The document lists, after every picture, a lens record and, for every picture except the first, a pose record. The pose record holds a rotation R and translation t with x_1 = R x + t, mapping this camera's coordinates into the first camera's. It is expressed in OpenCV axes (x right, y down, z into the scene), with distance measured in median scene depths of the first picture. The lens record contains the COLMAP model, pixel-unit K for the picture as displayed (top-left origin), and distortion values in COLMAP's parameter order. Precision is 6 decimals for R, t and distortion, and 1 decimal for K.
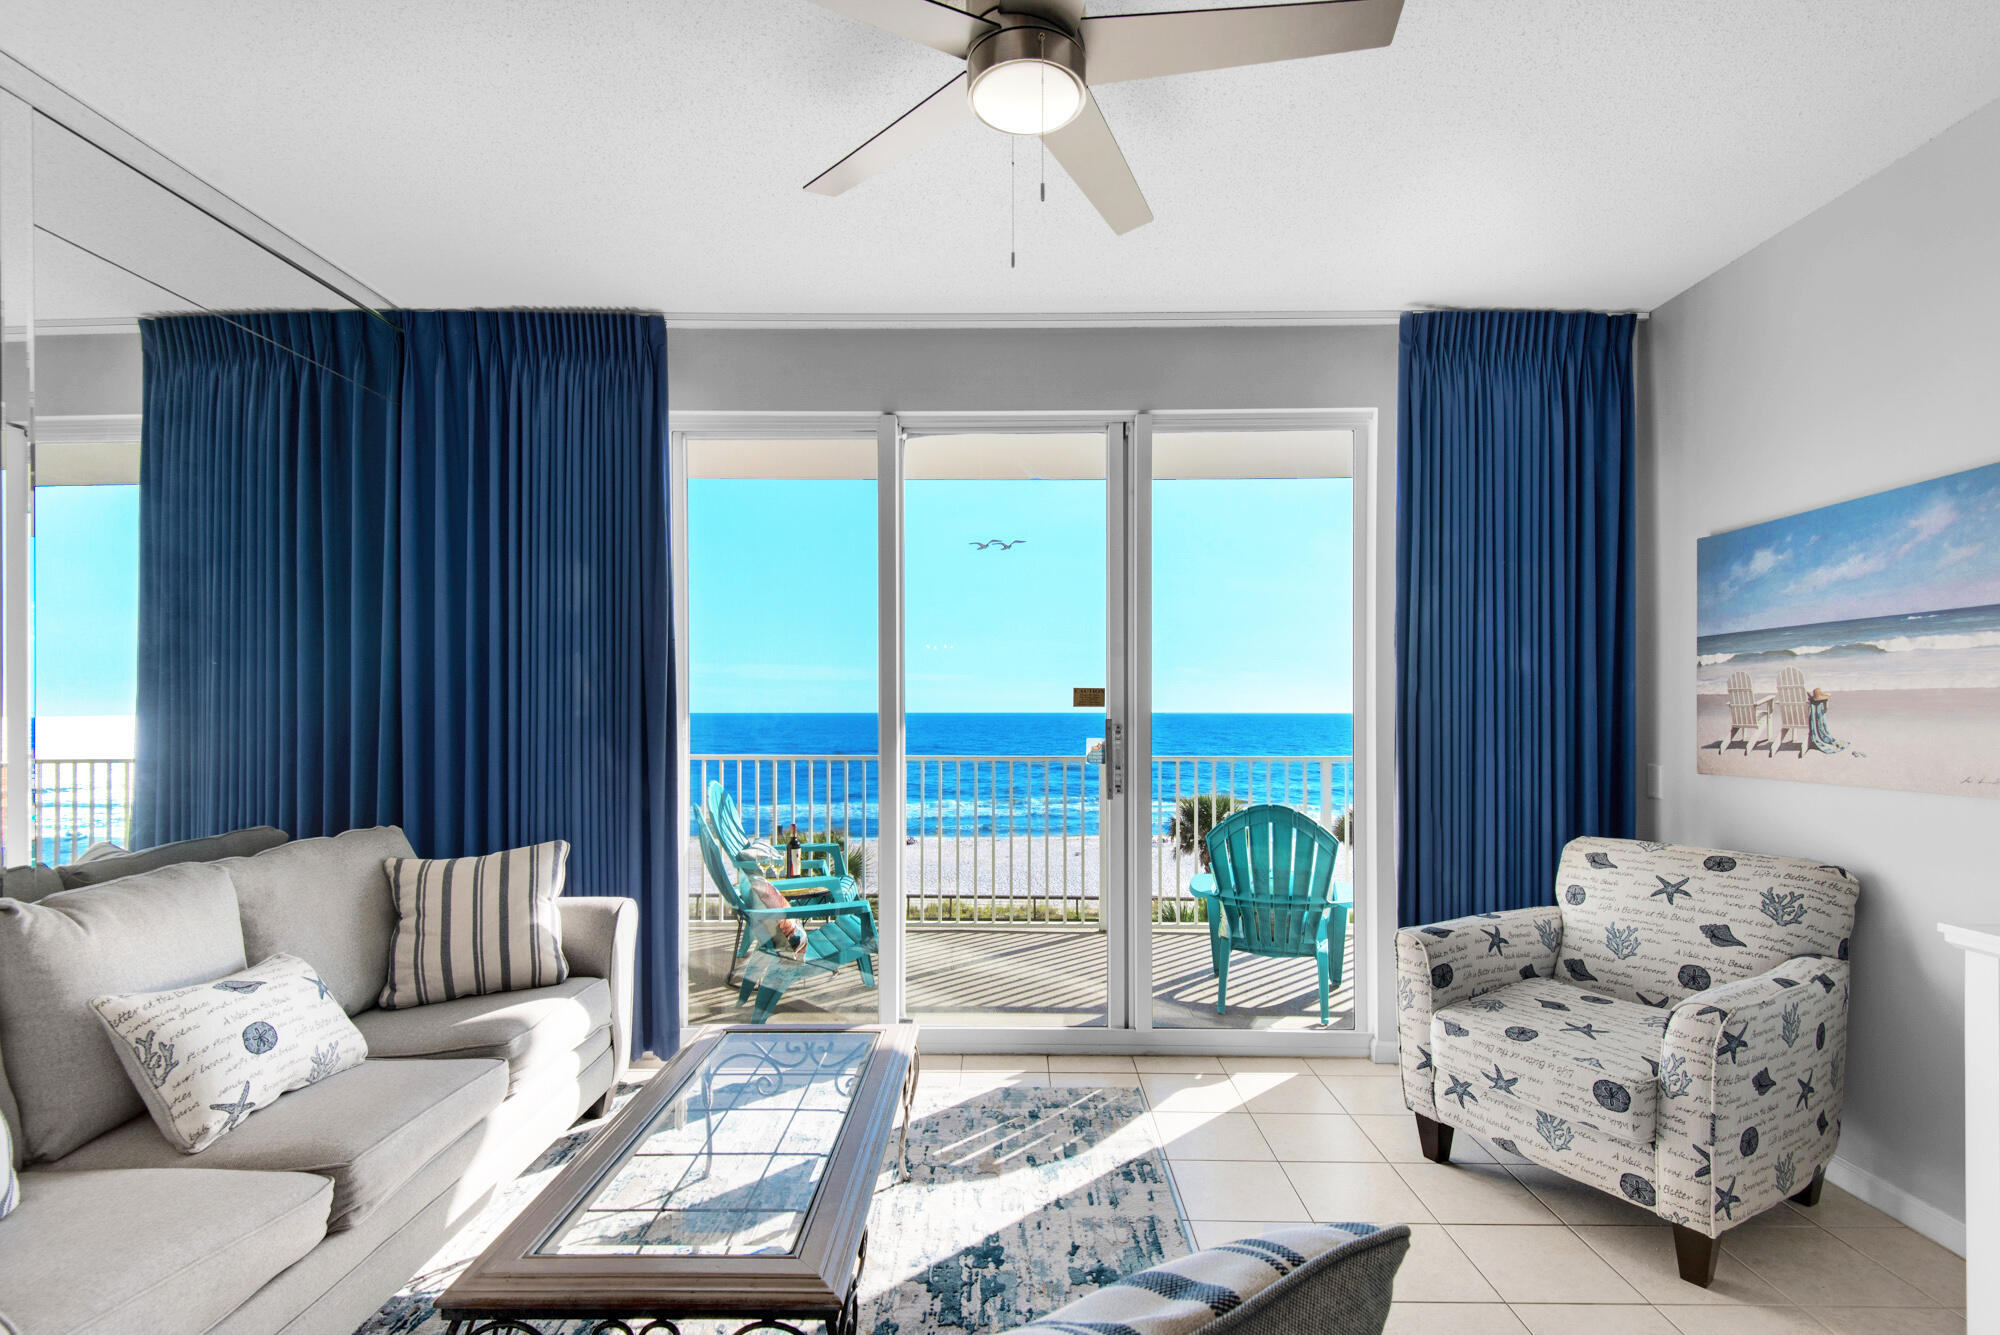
lens RADIAL K [[906.4, 0, 1007.5], [0, 906.4, 713.2], [0, 0, 1]] dist [-0.000588, -0.003920]
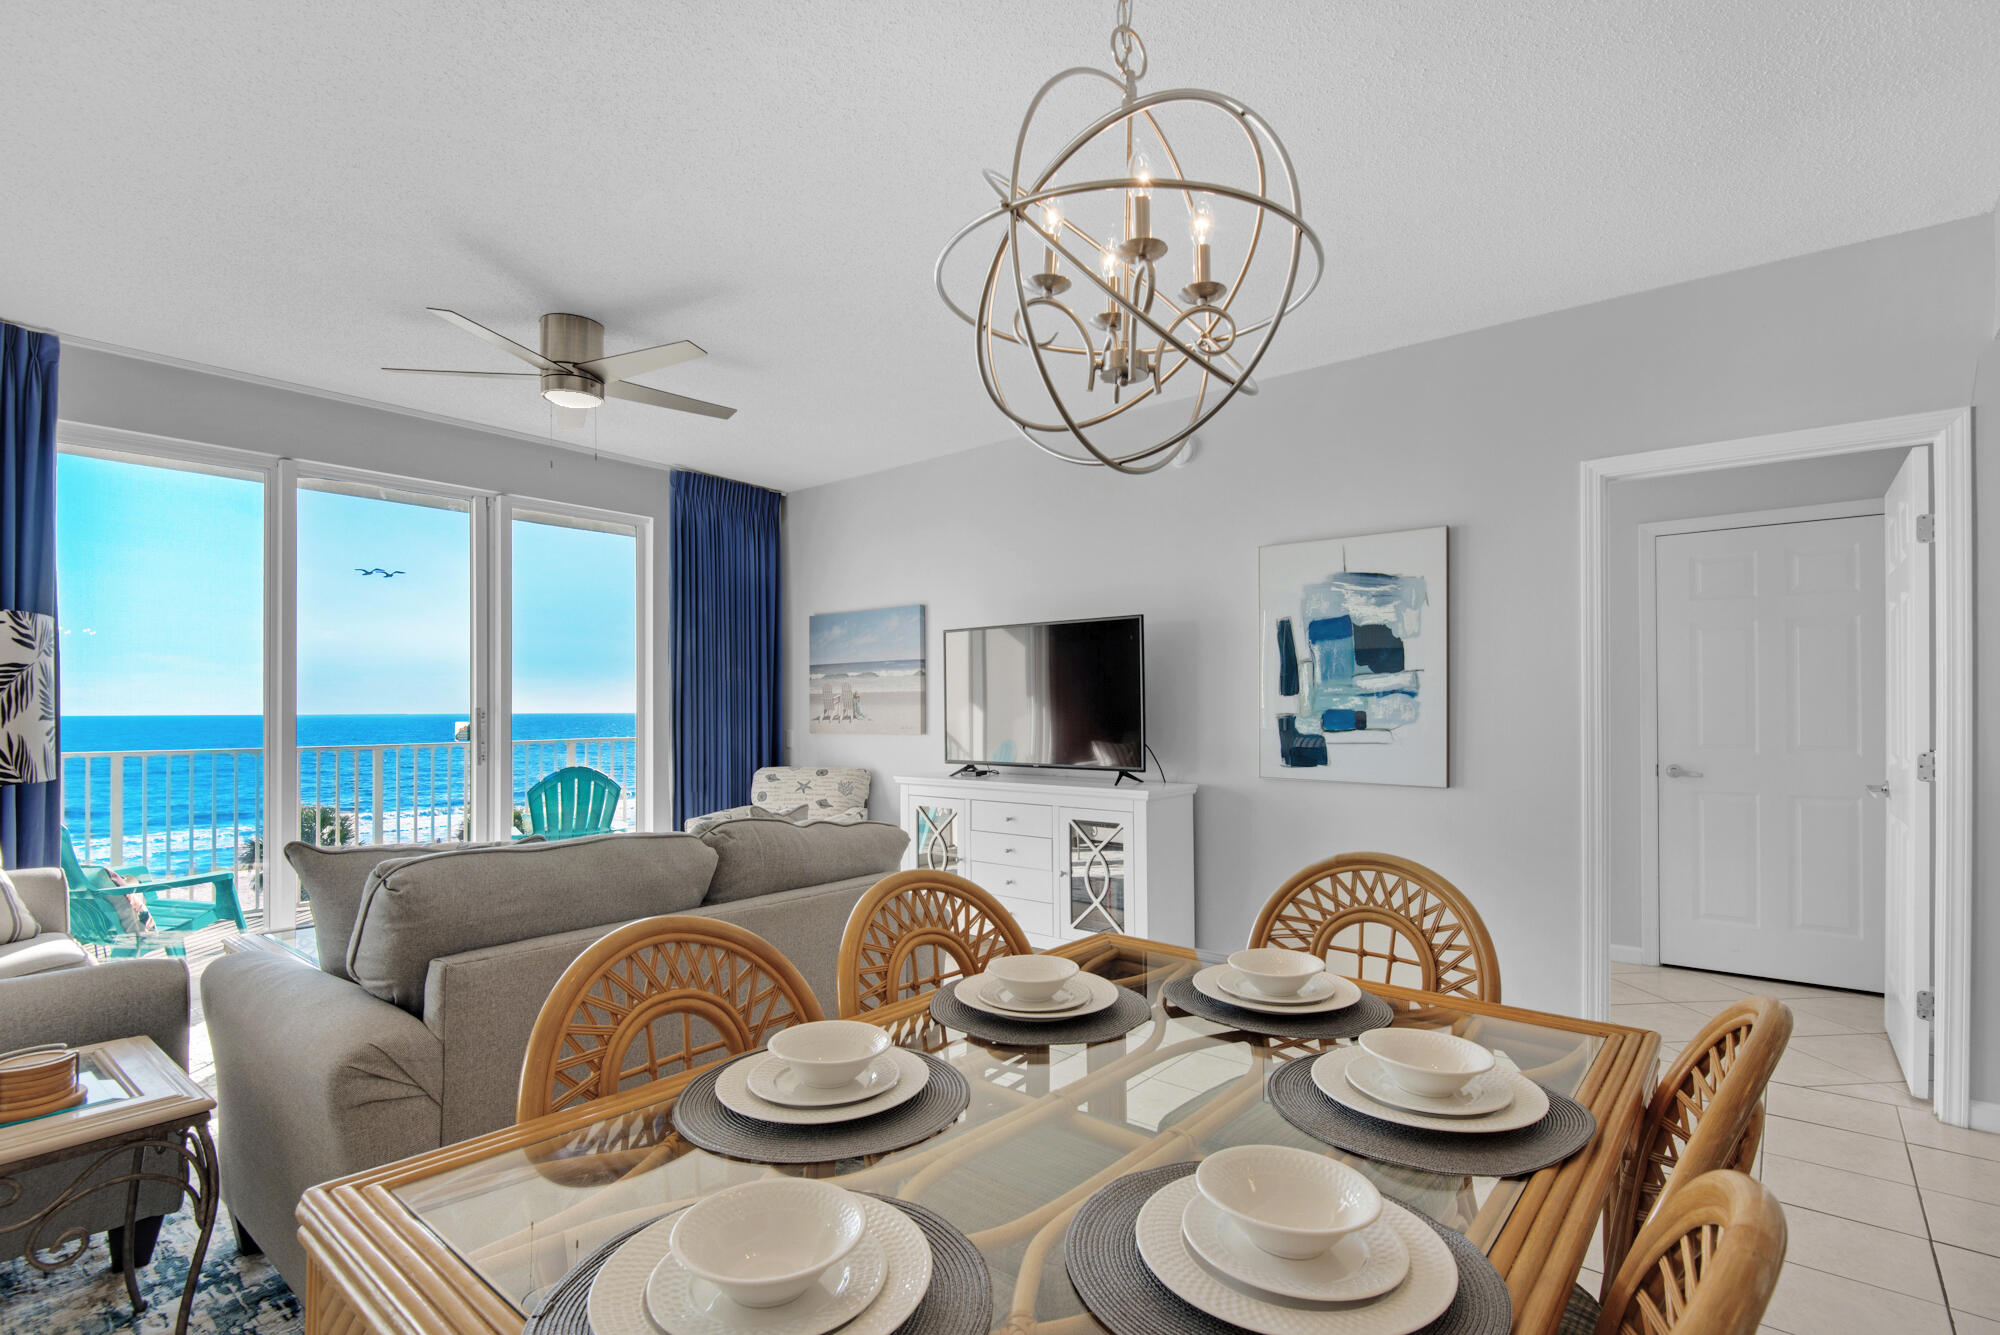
lens RADIAL K [[889.0, 0, 978.7], [0, 889.0, 702.2], [0, 0, 1]] dist [0.003818, 0.000075]
pose [[0.637462, 0.004841, 0.770467, -0.569501], [0.006777, 0.999906, -0.011889, 0.025866], [-0.770452, 0.012800, 0.637369, -0.598253]]
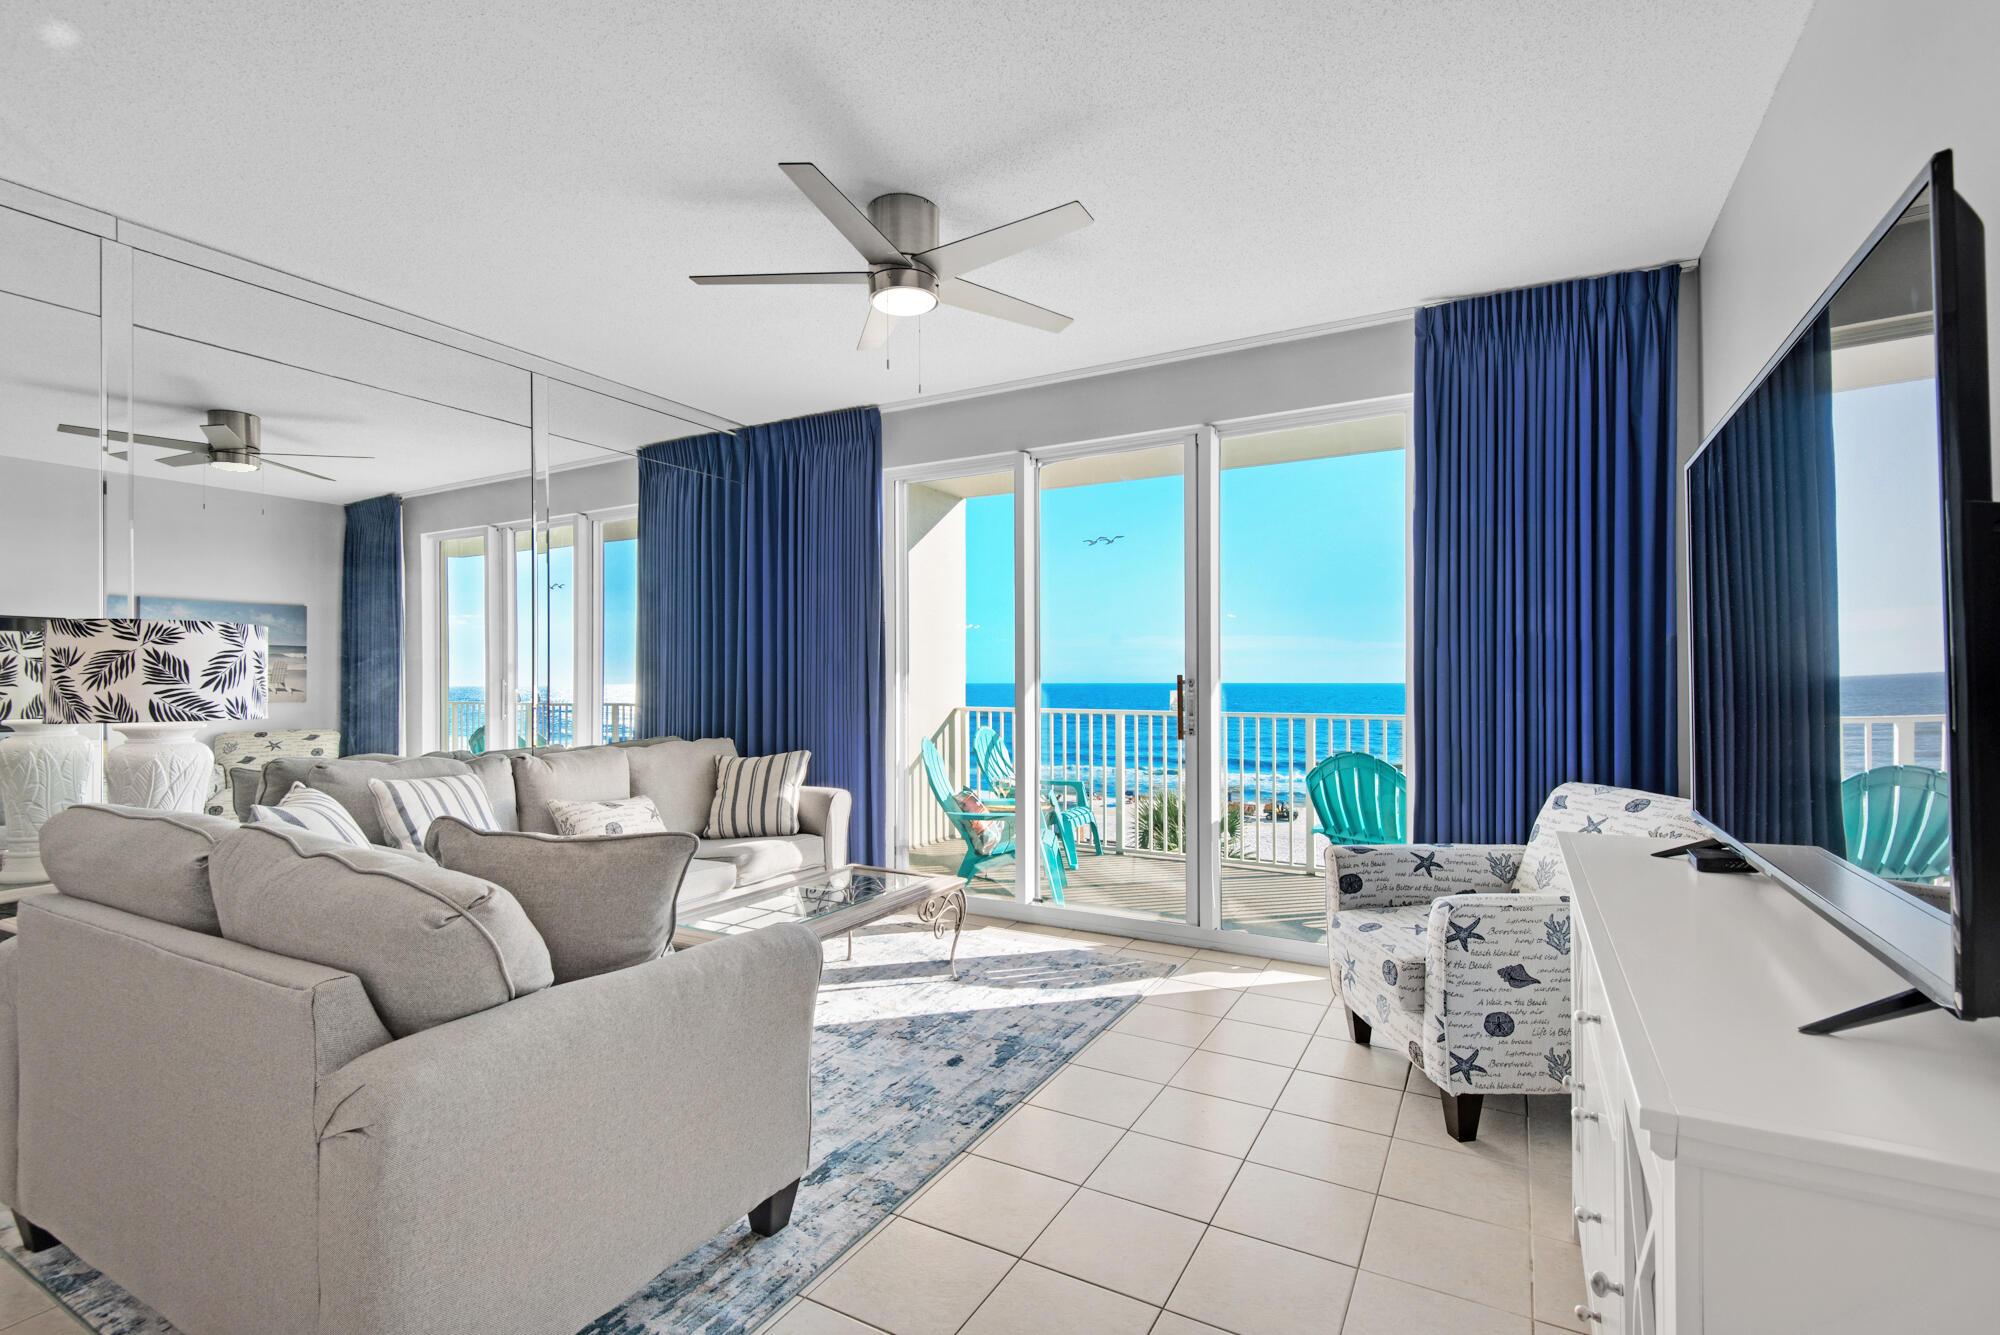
lens RADIAL K [[906.4, 0, 1038.8], [0, 906.4, 678.4], [0, 0, 1]] dist [-0.000588, -0.003920]
pose [[0.888576, -0.002921, -0.458720, 0.626927], [-0.000821, 0.999968, -0.007959, 0.026848], [0.458728, 0.007449, 0.888545, -0.241217]]
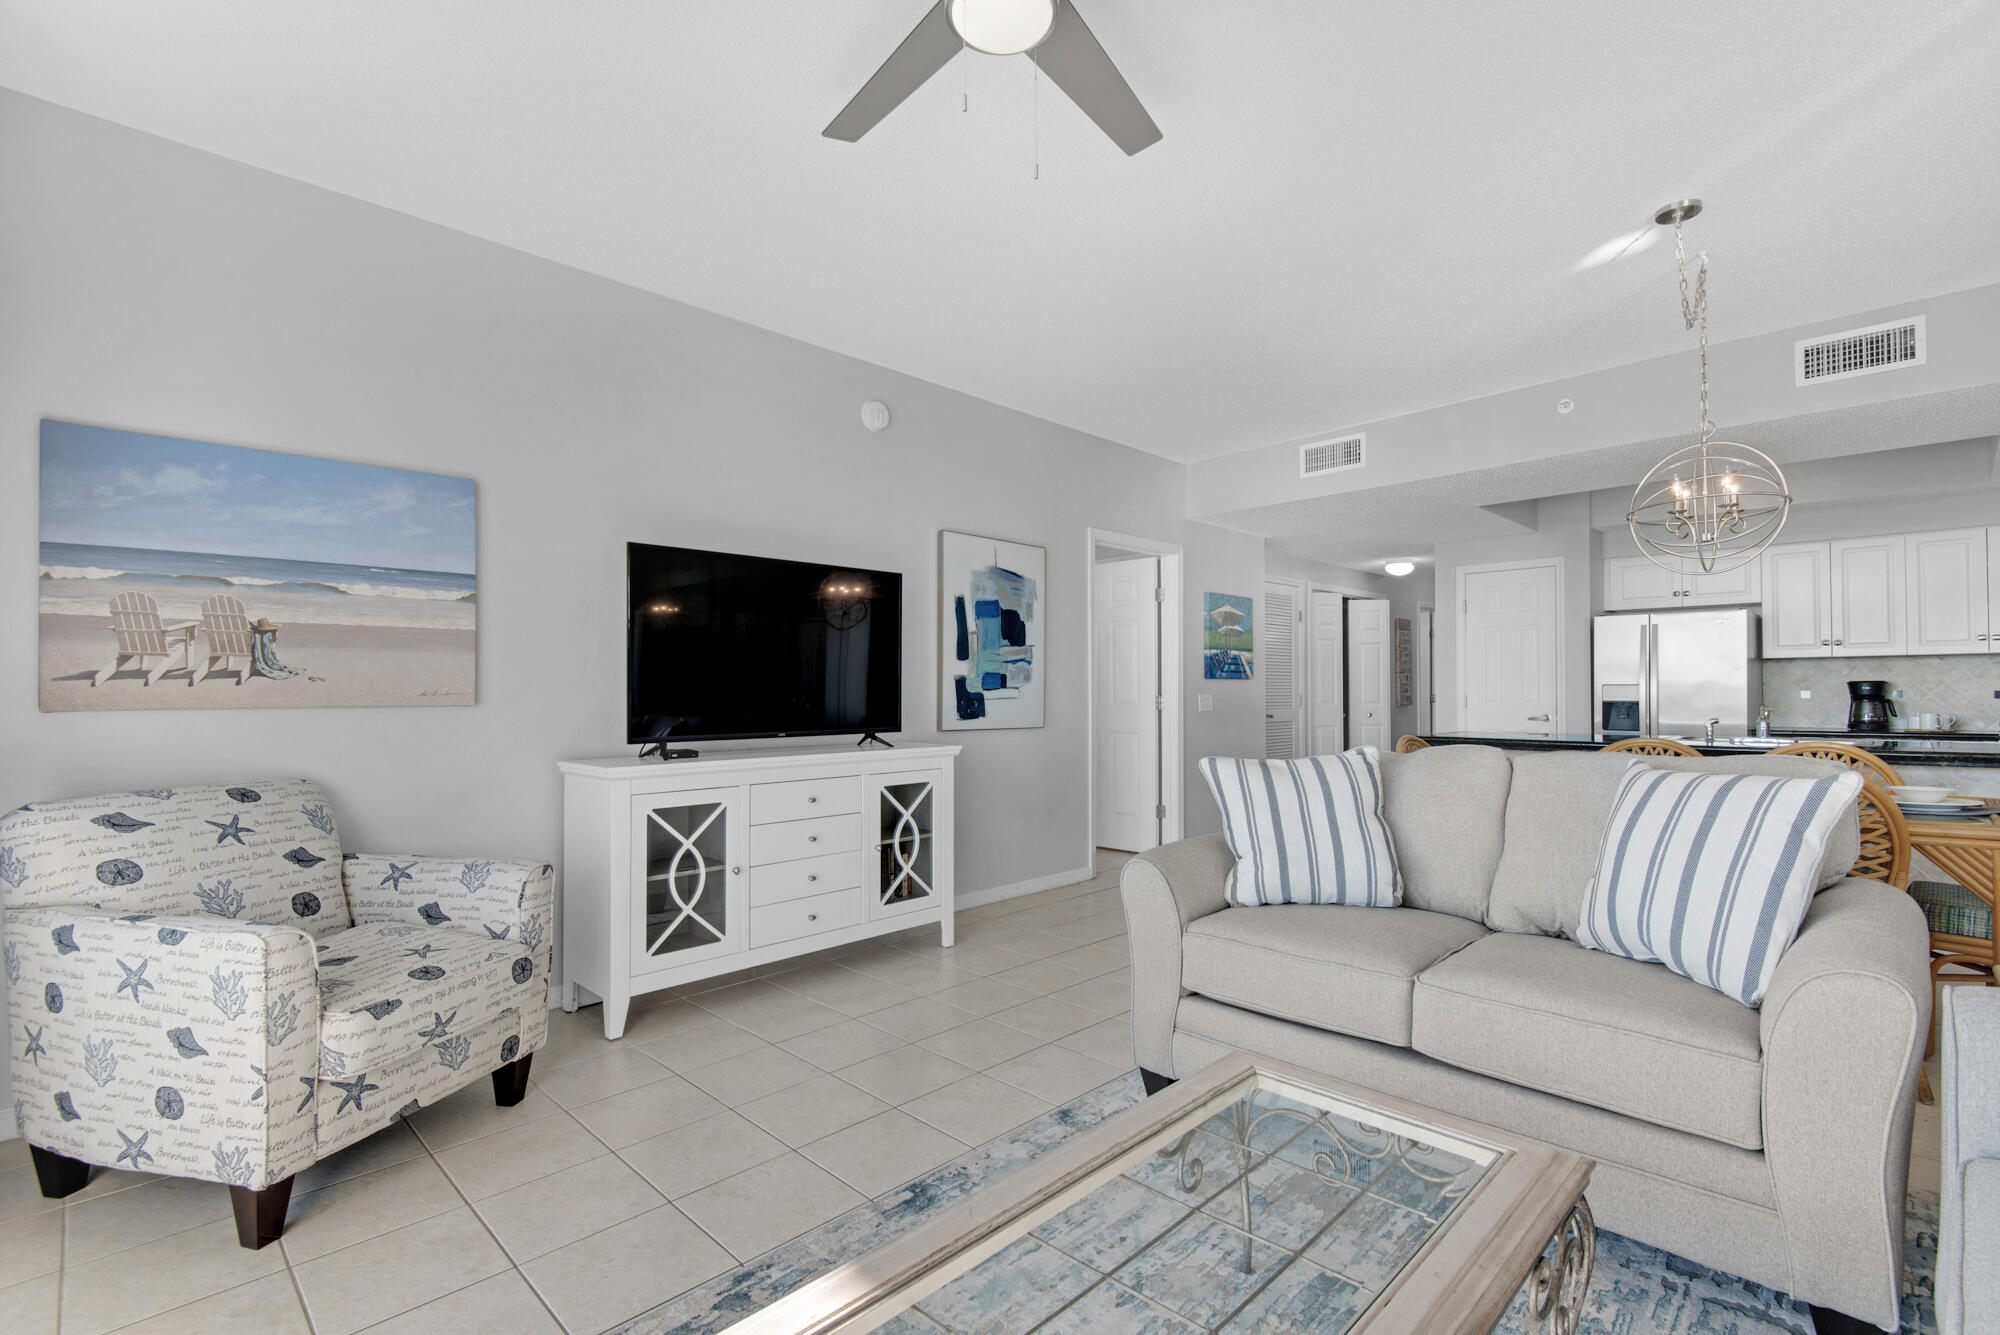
lens RADIAL K [[906.4, 0, 1008.5], [0, 906.4, 679.7], [0, 0, 1]] dist [-0.000588, -0.003920]
pose [[-0.709287, 0.013773, 0.704786, -0.445817], [0.007650, 0.999901, -0.011842, 0.059835], [-0.704879, -0.003008, -0.709321, 1.072018]]
